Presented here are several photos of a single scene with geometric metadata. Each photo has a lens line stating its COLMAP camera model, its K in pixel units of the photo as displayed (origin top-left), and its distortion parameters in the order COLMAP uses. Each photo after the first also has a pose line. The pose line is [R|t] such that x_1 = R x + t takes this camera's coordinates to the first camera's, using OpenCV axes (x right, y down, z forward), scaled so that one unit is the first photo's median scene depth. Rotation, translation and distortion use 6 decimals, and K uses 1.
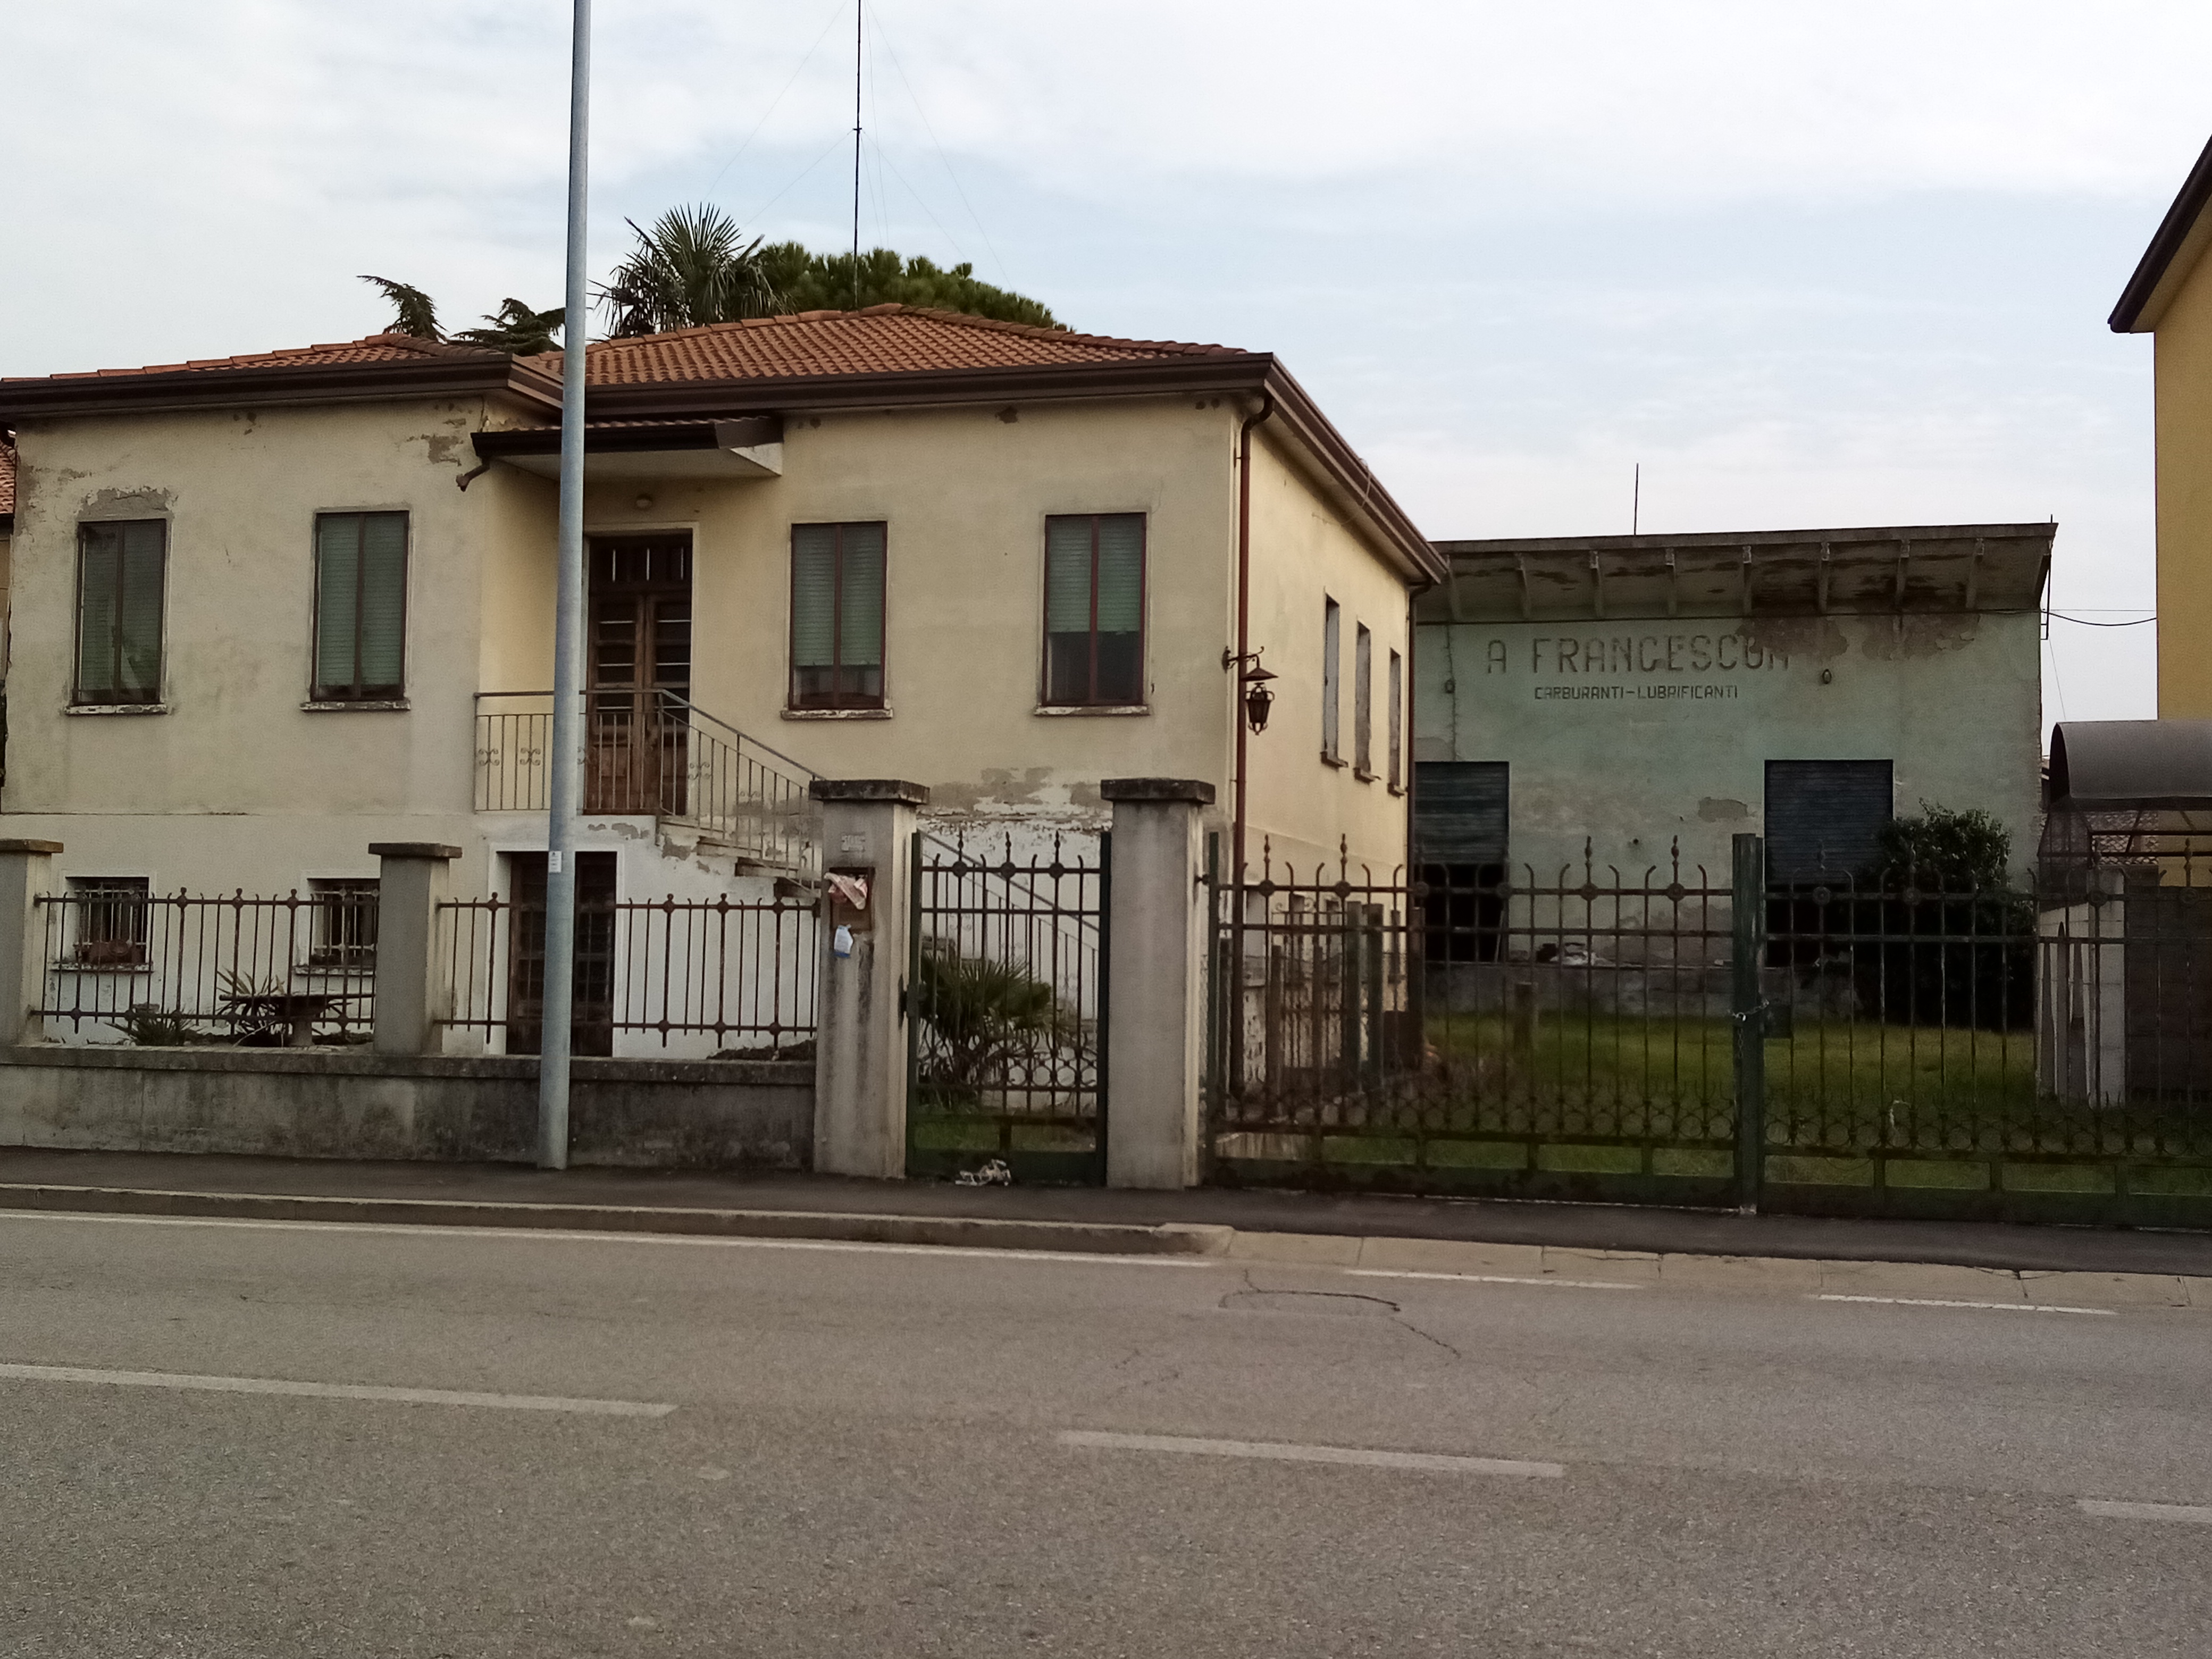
lens RADIAL K [[2544.3, 0, 1101.5], [0, 2544.3, 803.6], [0, 0, 1]] dist [0.195655, -0.706268]
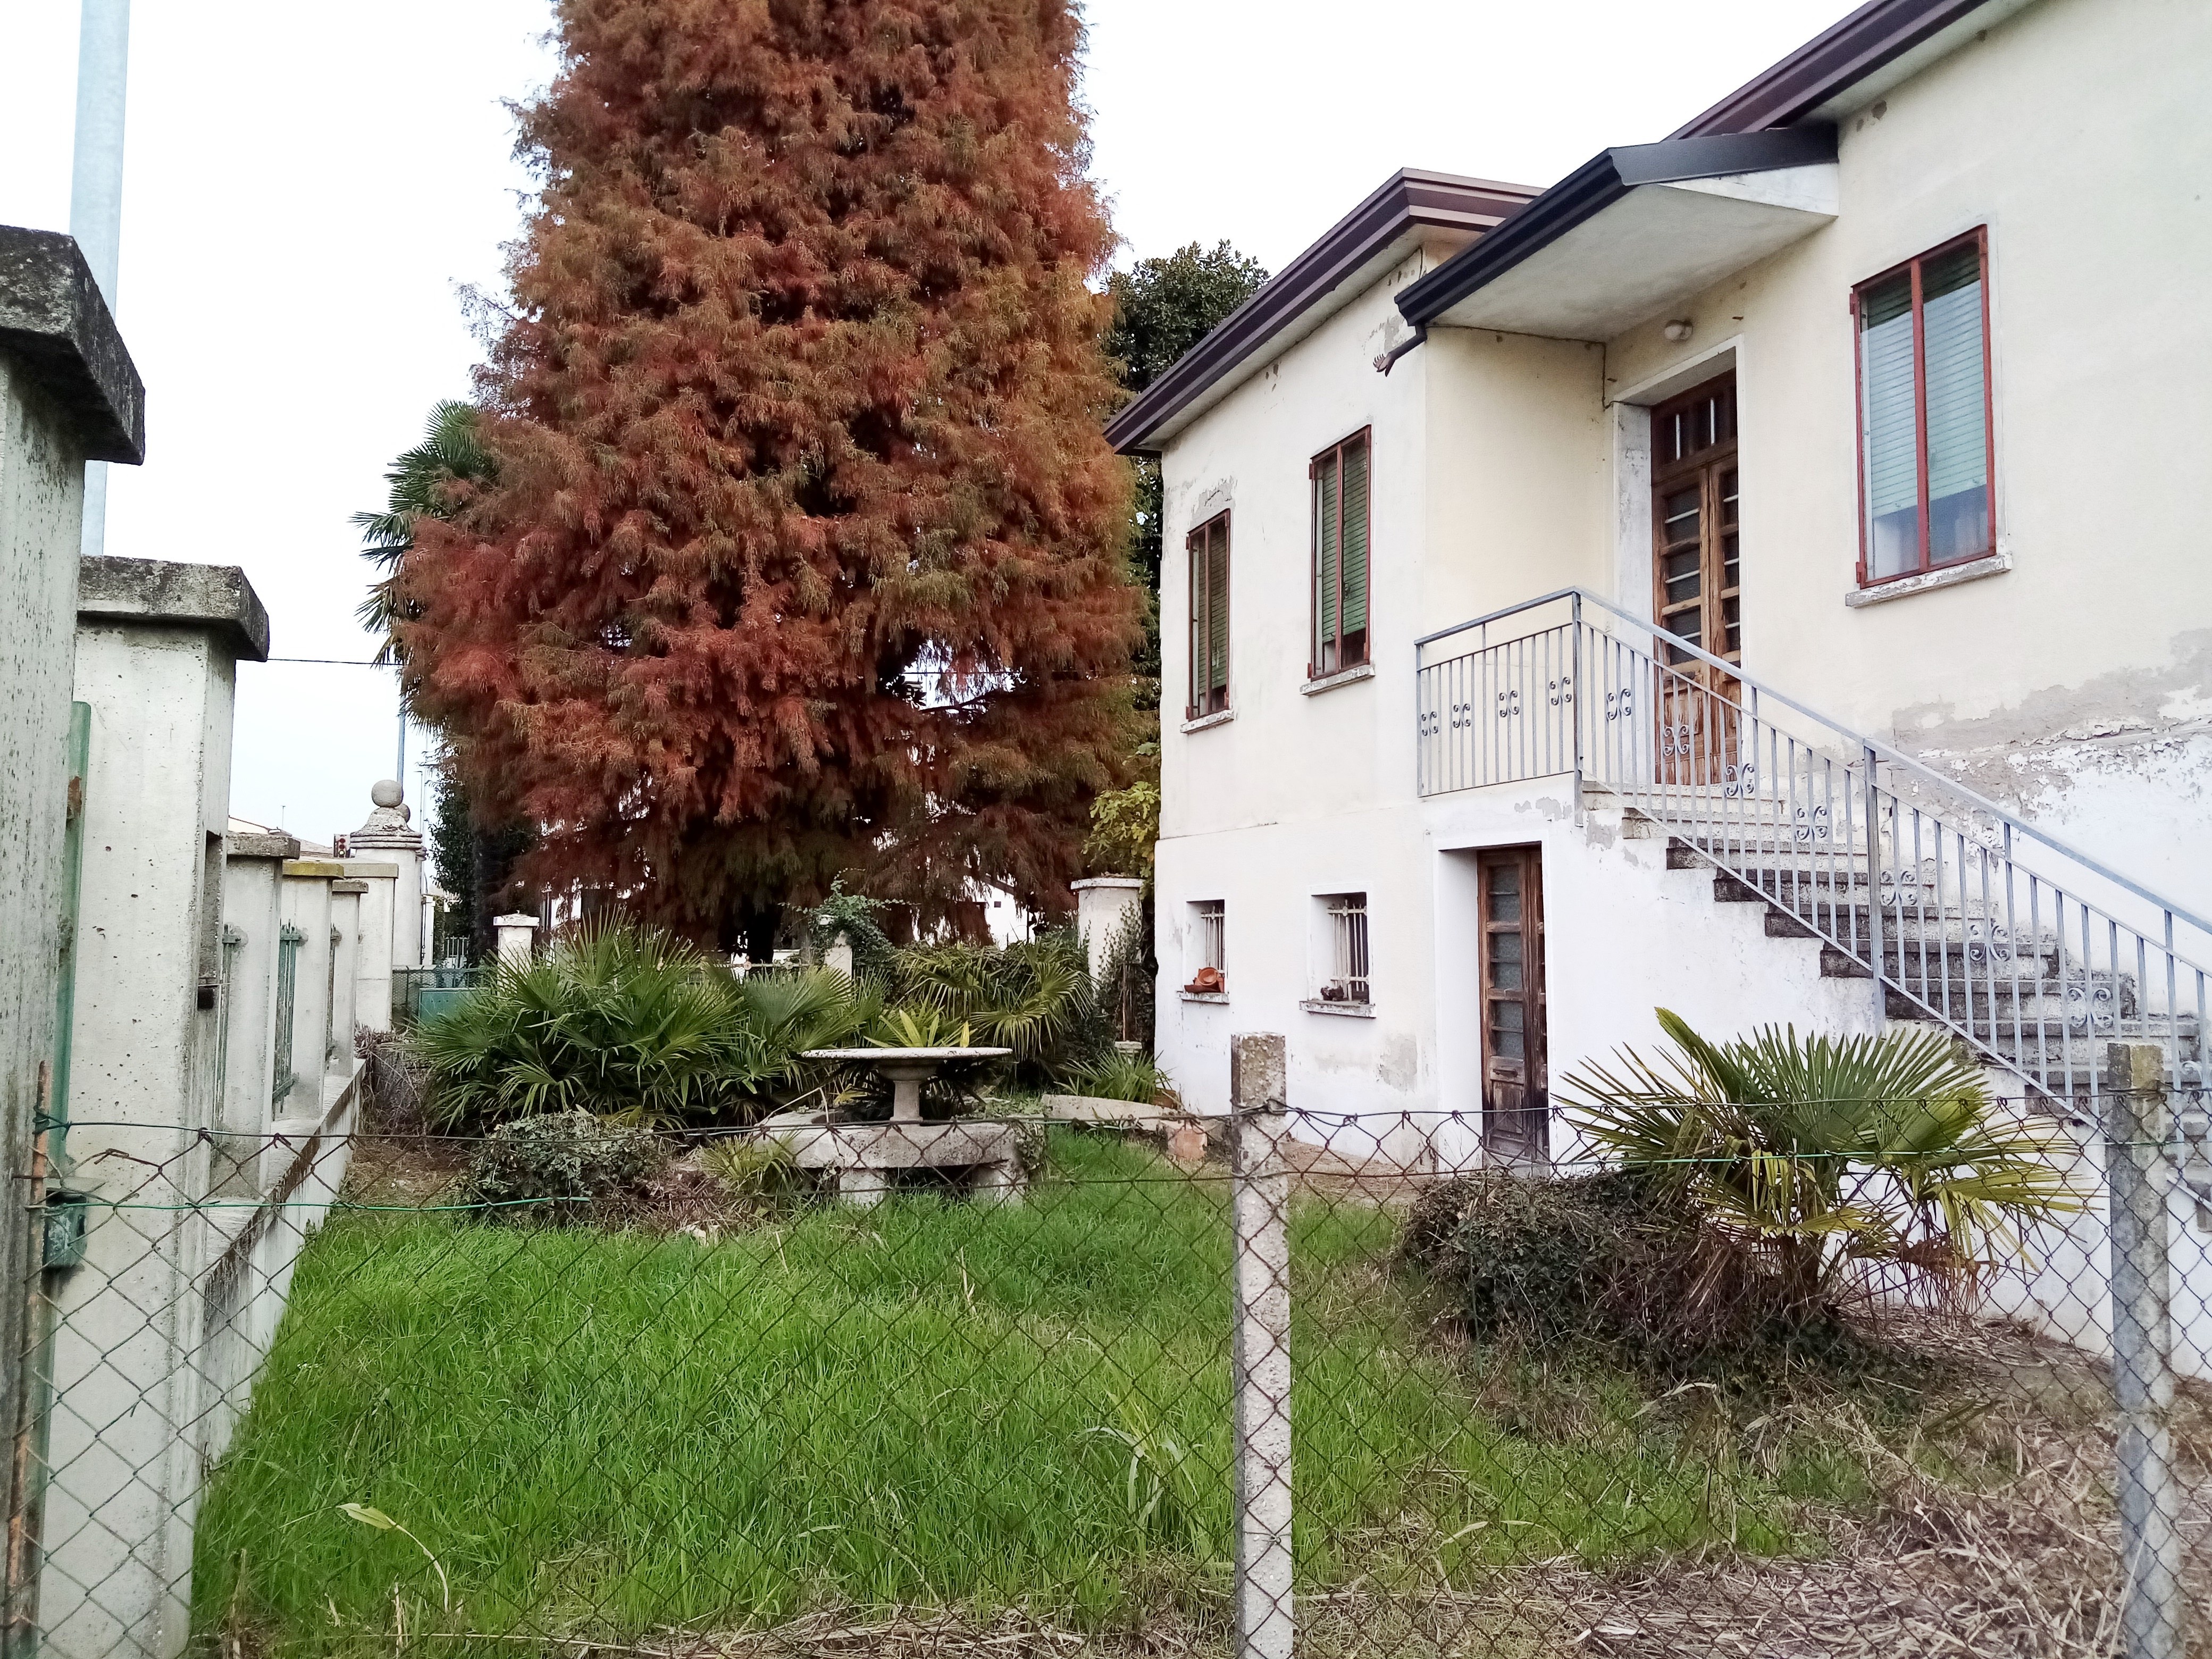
lens RADIAL K [[1739.4, 0, 1083.5], [0, 1739.4, 829.4], [0, 0, 1]] dist [0.089107, -0.171875]
pose [[0.557290, -0.064288, -0.827826, 0.116887], [0.051326, 0.997759, -0.042932, 0.028398], [0.828730, -0.018563, 0.559340, 0.626639]]
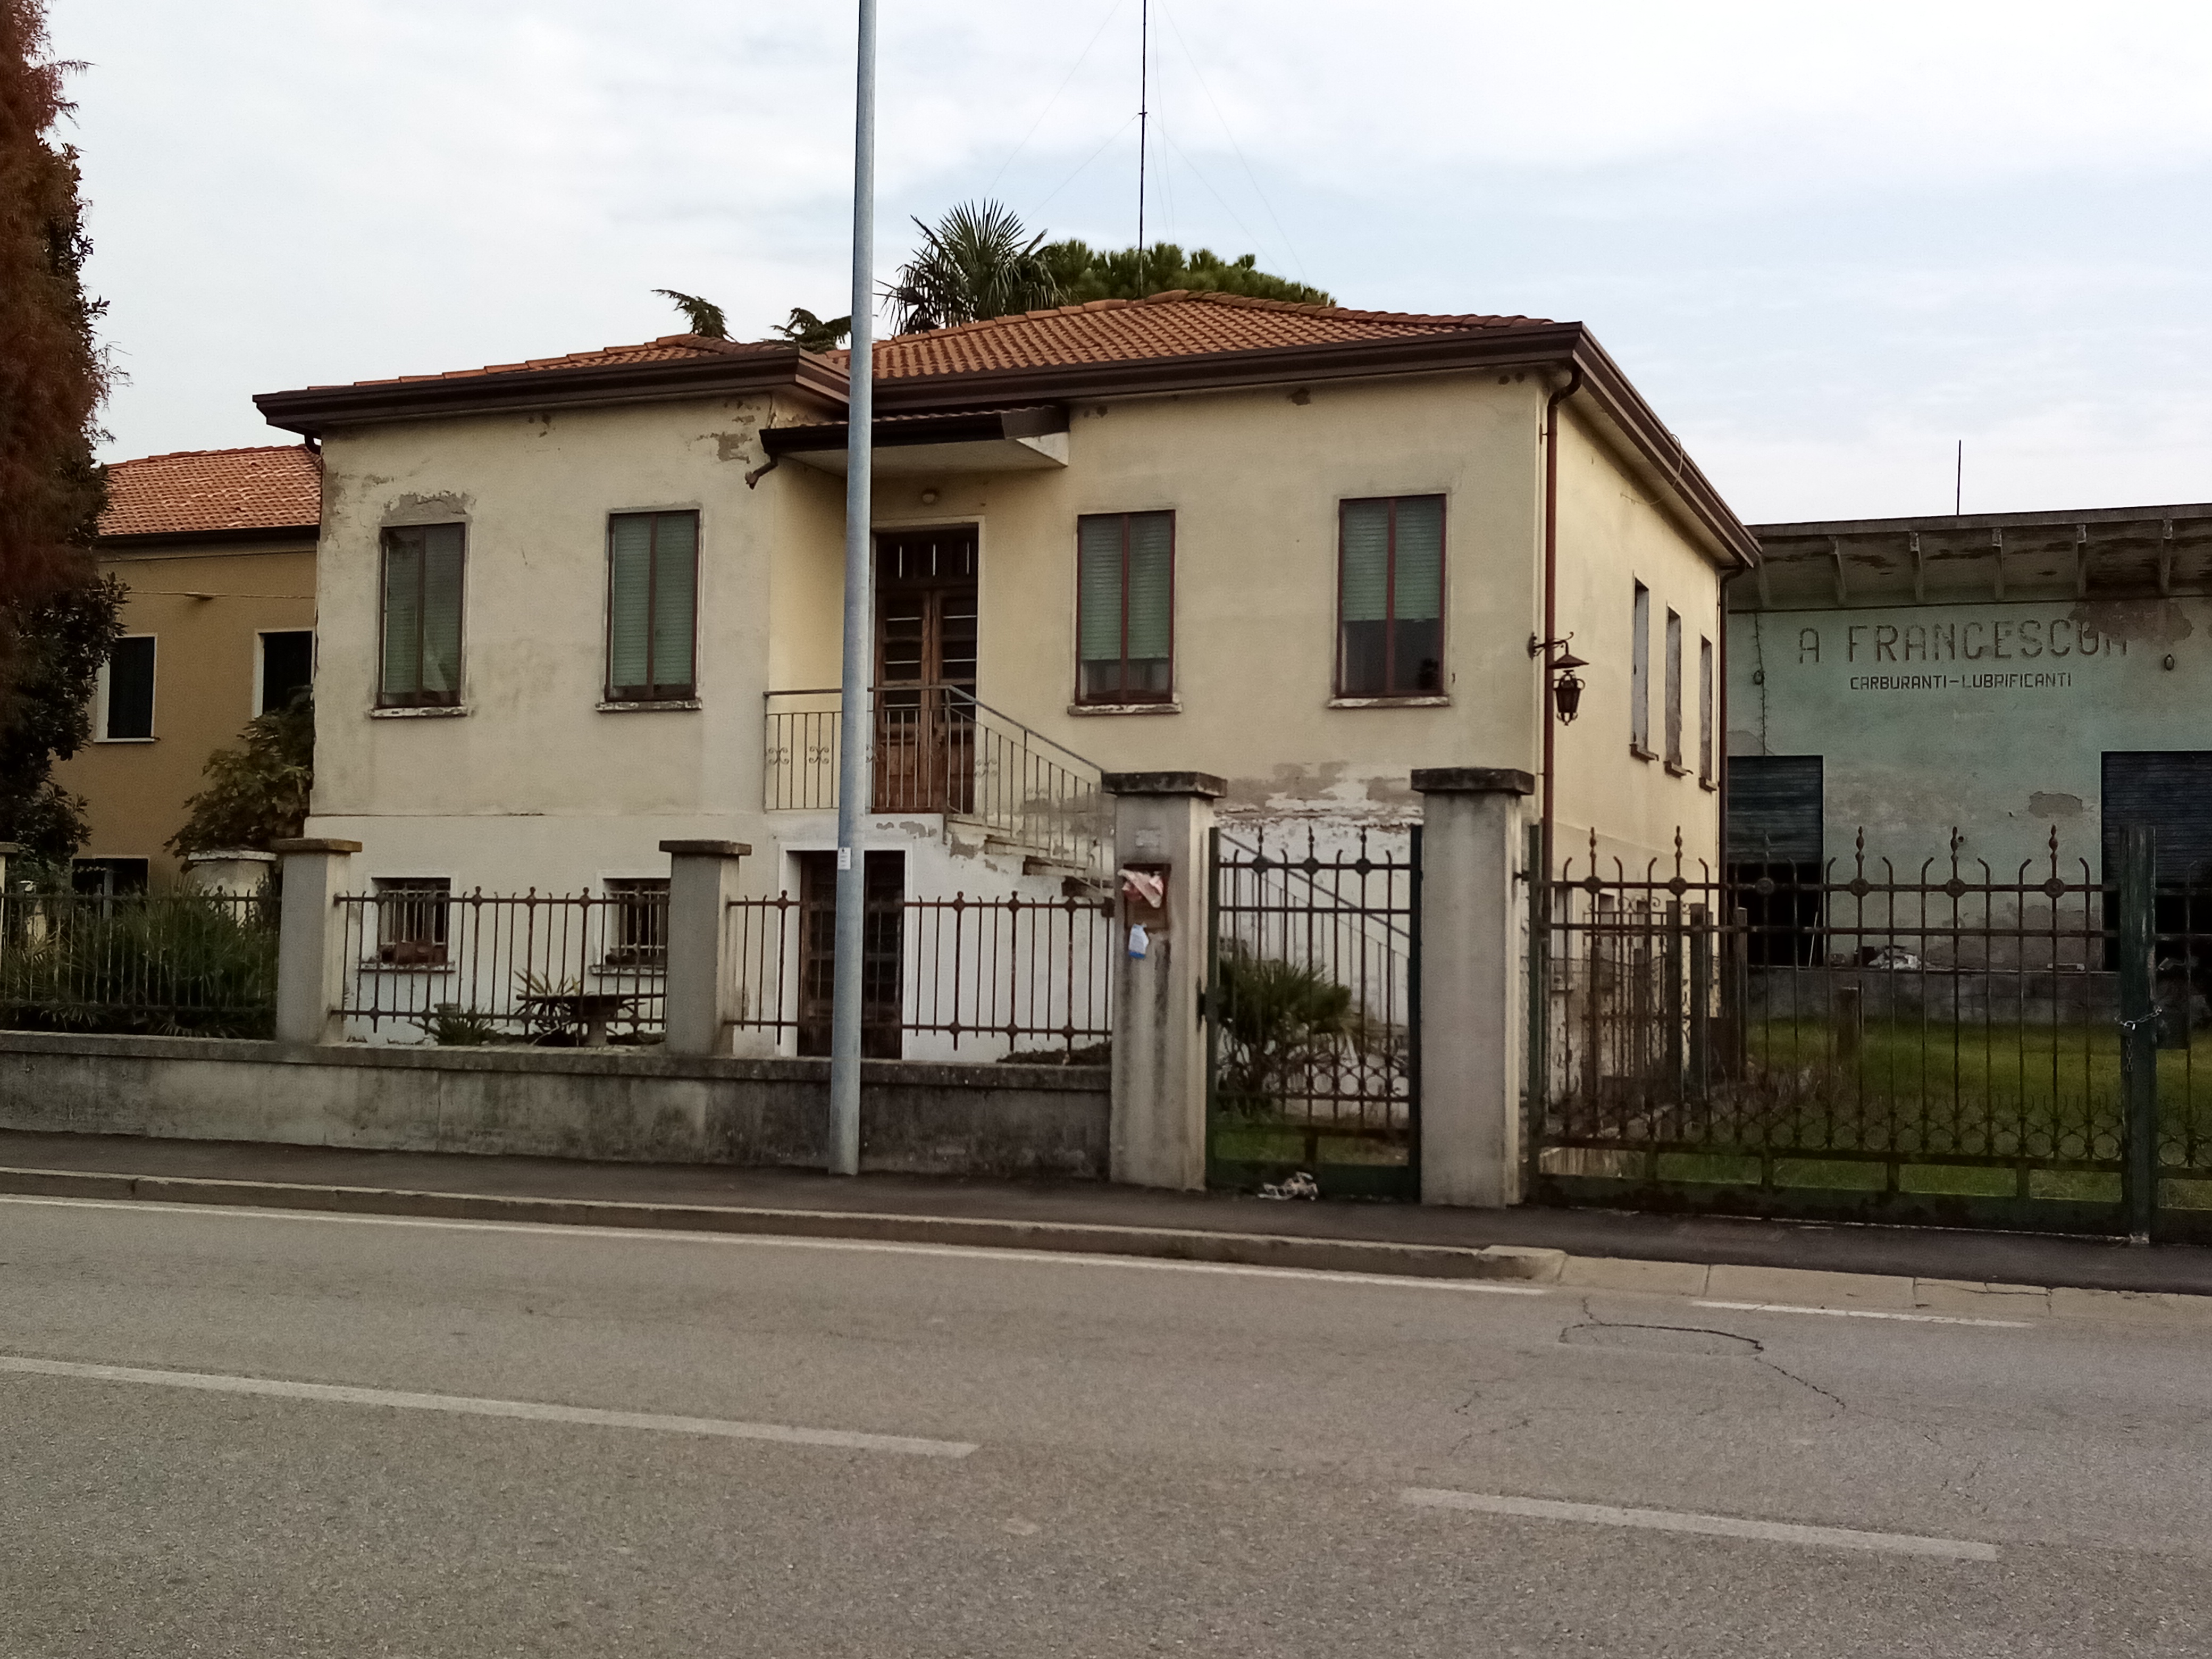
lens RADIAL K [[2541.9, 0, 1079.1], [0, 2541.9, 812.7], [0, 0, 1]] dist [0.139471, -0.397844]
pose [[0.993060, -0.005465, -0.117480, -0.007119], [0.005757, 0.999981, 0.002147, 0.002366], [0.117466, -0.002809, 0.993073, 0.033266]]
